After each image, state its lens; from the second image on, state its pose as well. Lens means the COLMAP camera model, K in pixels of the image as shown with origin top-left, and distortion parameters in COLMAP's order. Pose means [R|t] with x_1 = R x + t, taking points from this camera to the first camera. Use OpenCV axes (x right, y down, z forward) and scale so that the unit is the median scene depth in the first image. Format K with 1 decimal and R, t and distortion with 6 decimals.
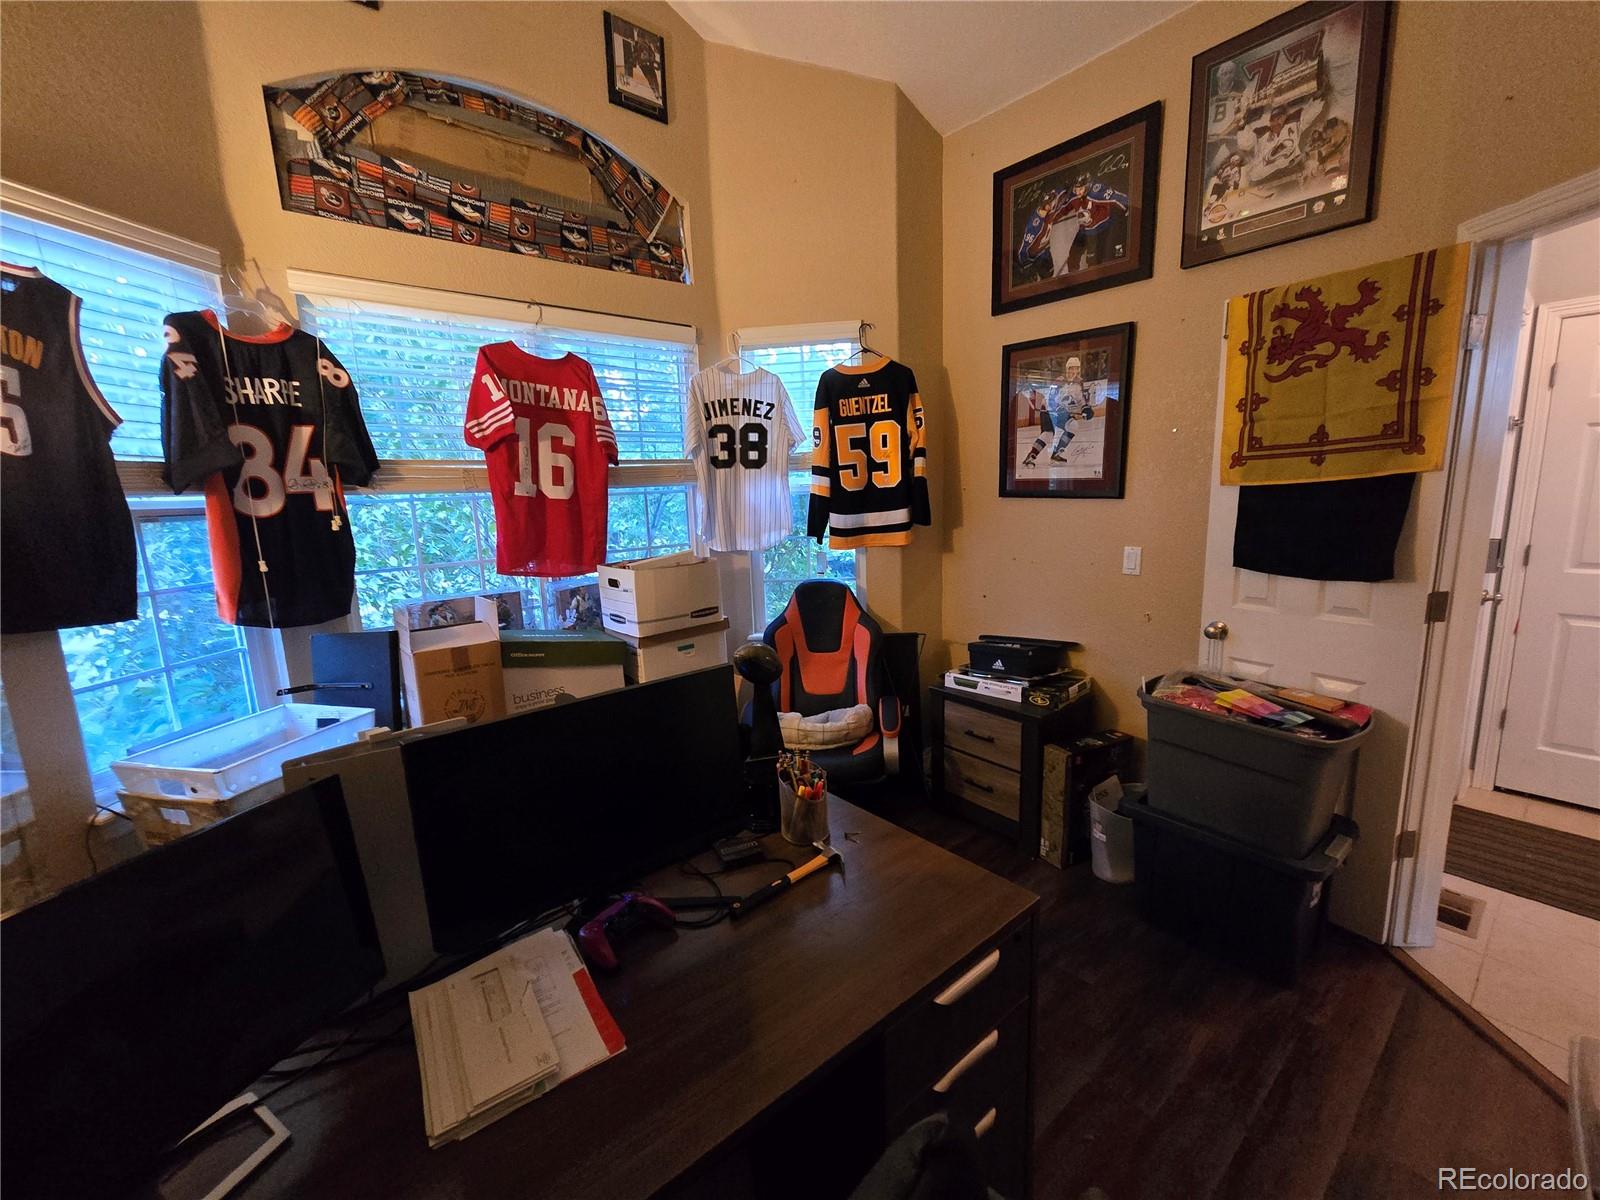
lens RADIAL K [[650.4, 0, 797.9], [0, 650.4, 598.4], [0, 0, 1]] dist [0.001201, 0.000104]
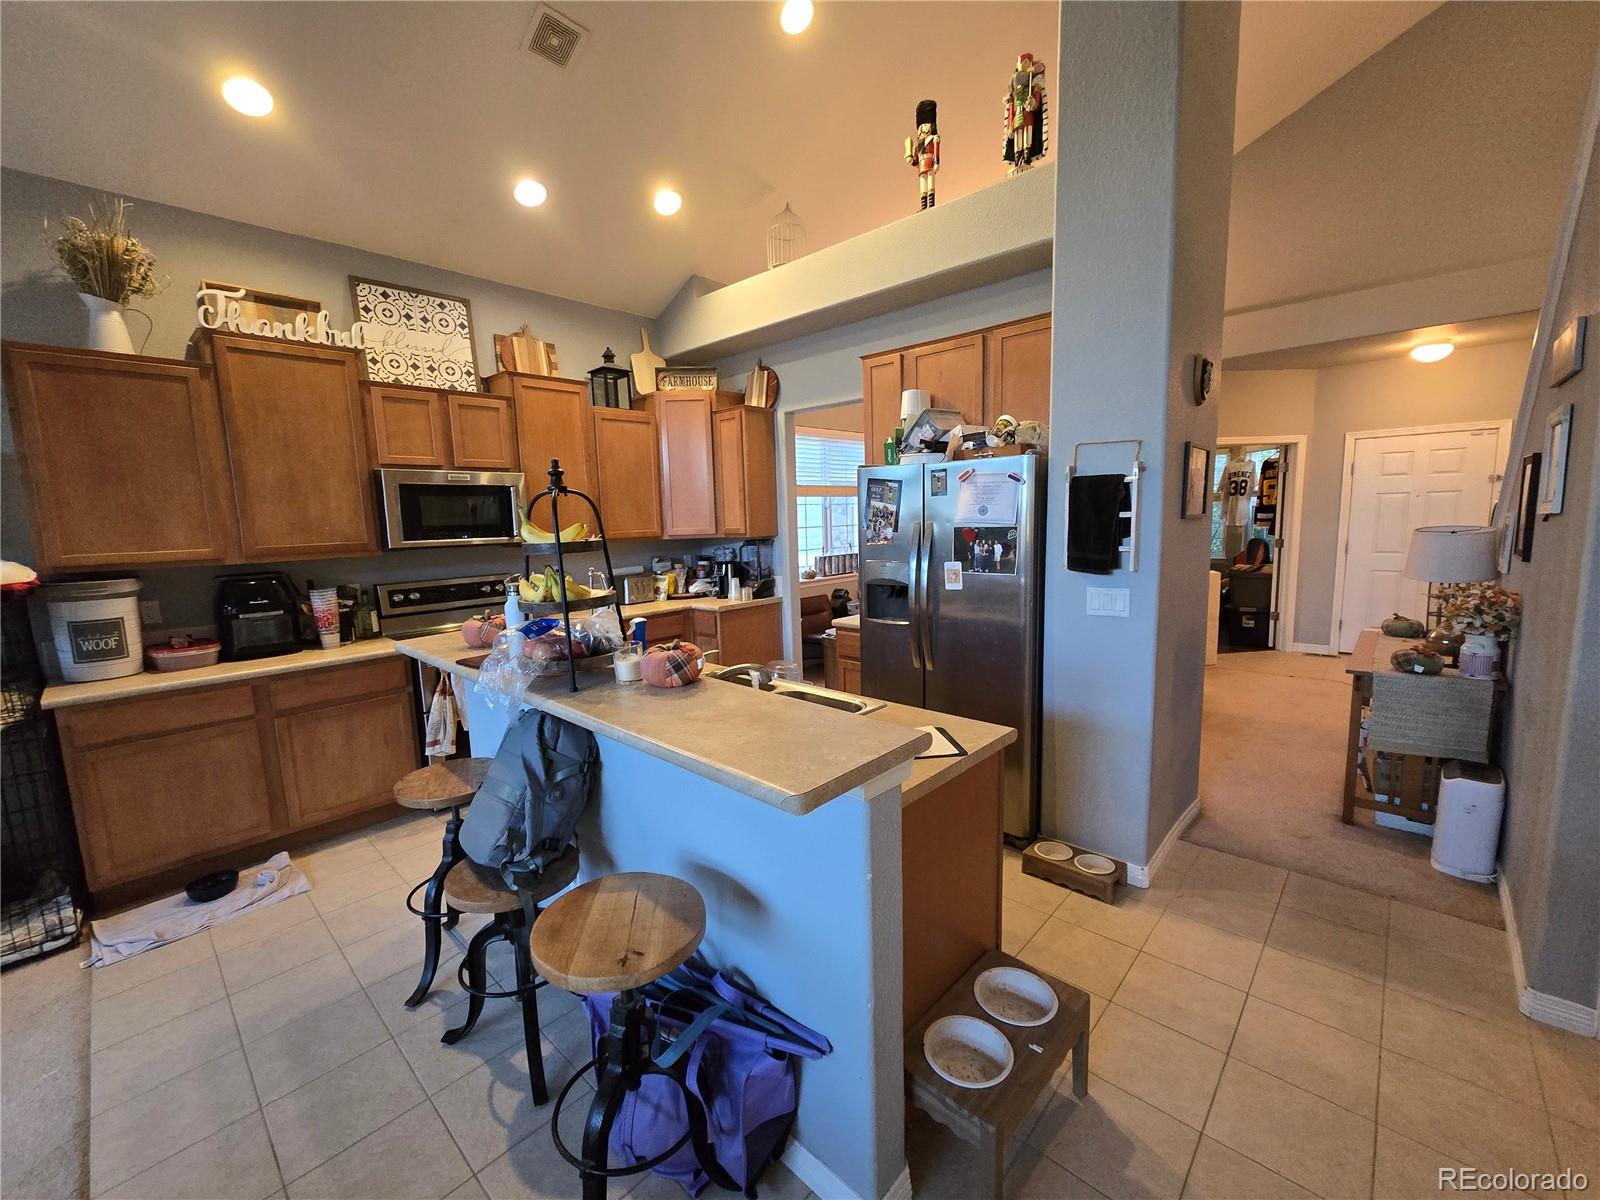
lens RADIAL K [[646.8, 0, 793.4], [0, 646.8, 596.6], [0, 0, 1]] dist [-0.000010, -0.000047]
pose [[0.141161, 0.153882, -0.977954, 2.928264], [-0.140209, 0.980996, 0.134123, 0.142087], [0.980008, 0.118185, 0.160054, -1.515784]]
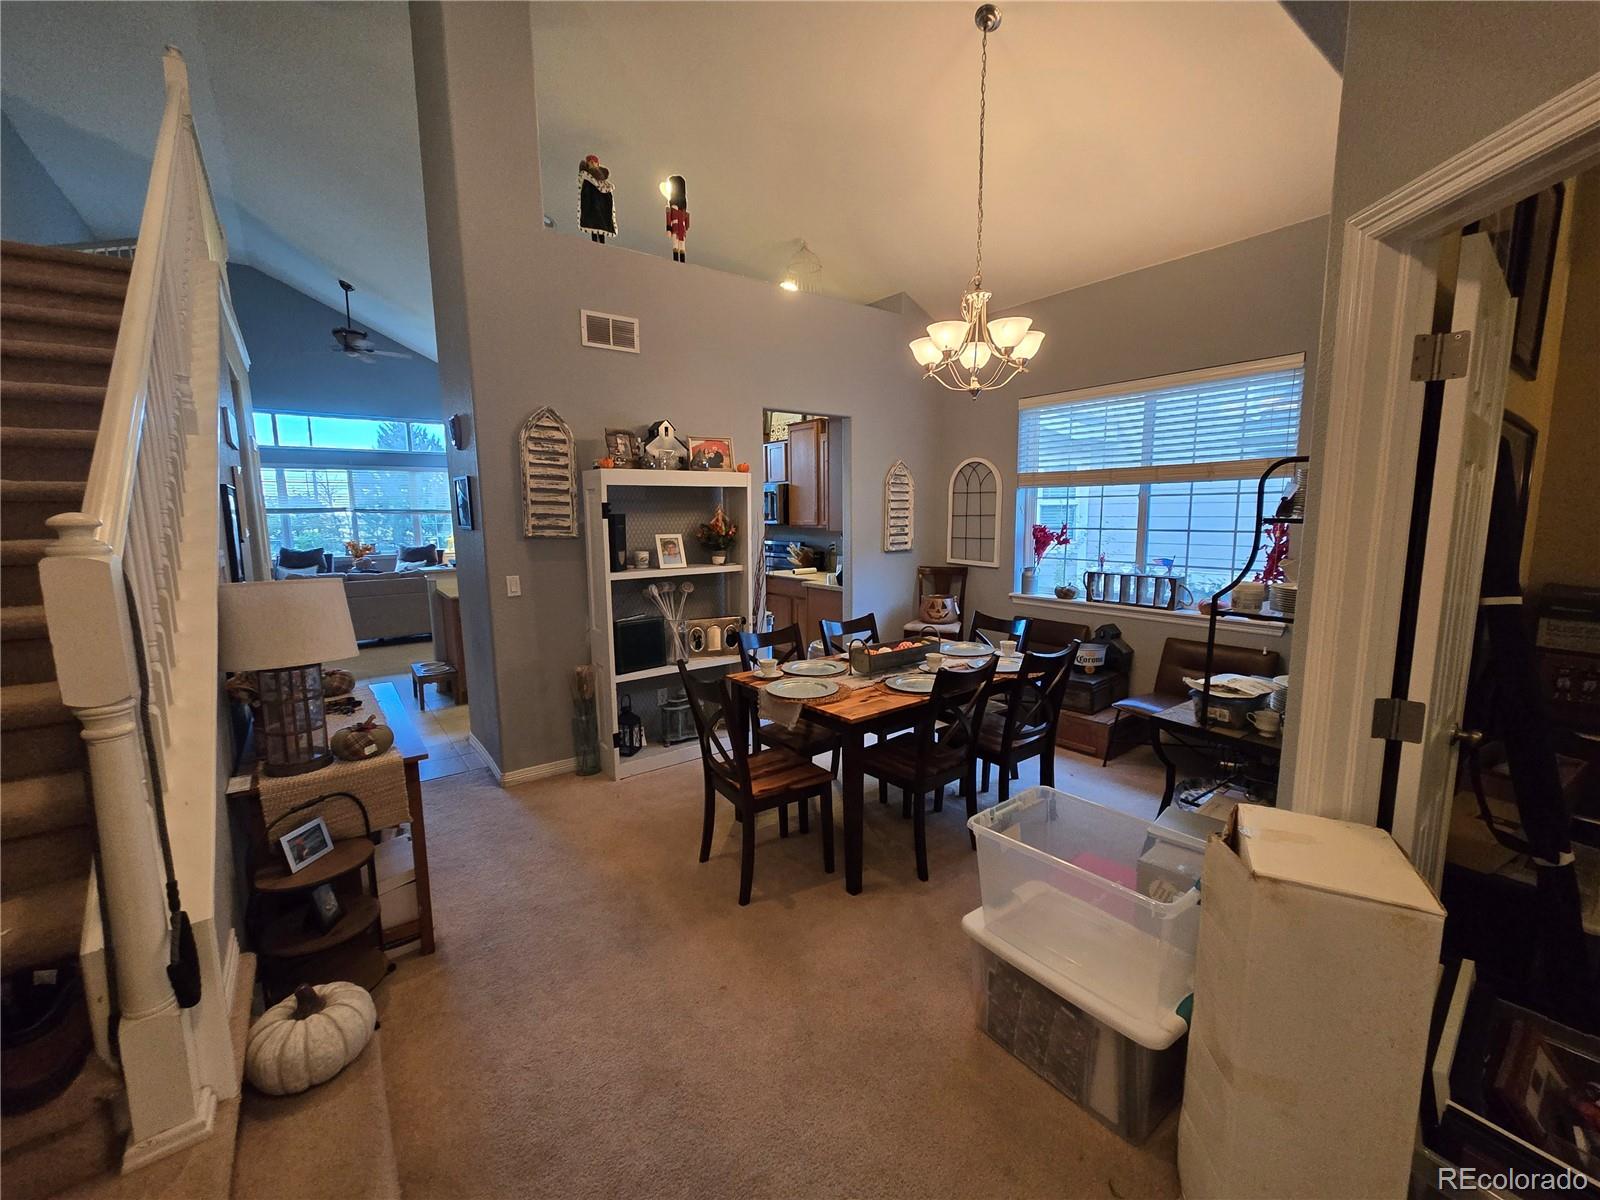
lens RADIAL K [[637.5, 0, 800.7], [0, 637.5, 597.1], [0, 0, 1]] dist [-0.001404, -0.000382]
pose [[-0.998939, 0.045571, 0.006589, 1.196643], [0.045467, 0.953648, 0.297471, -0.180149], [0.007272, 0.297455, -0.954708, 0.692591]]
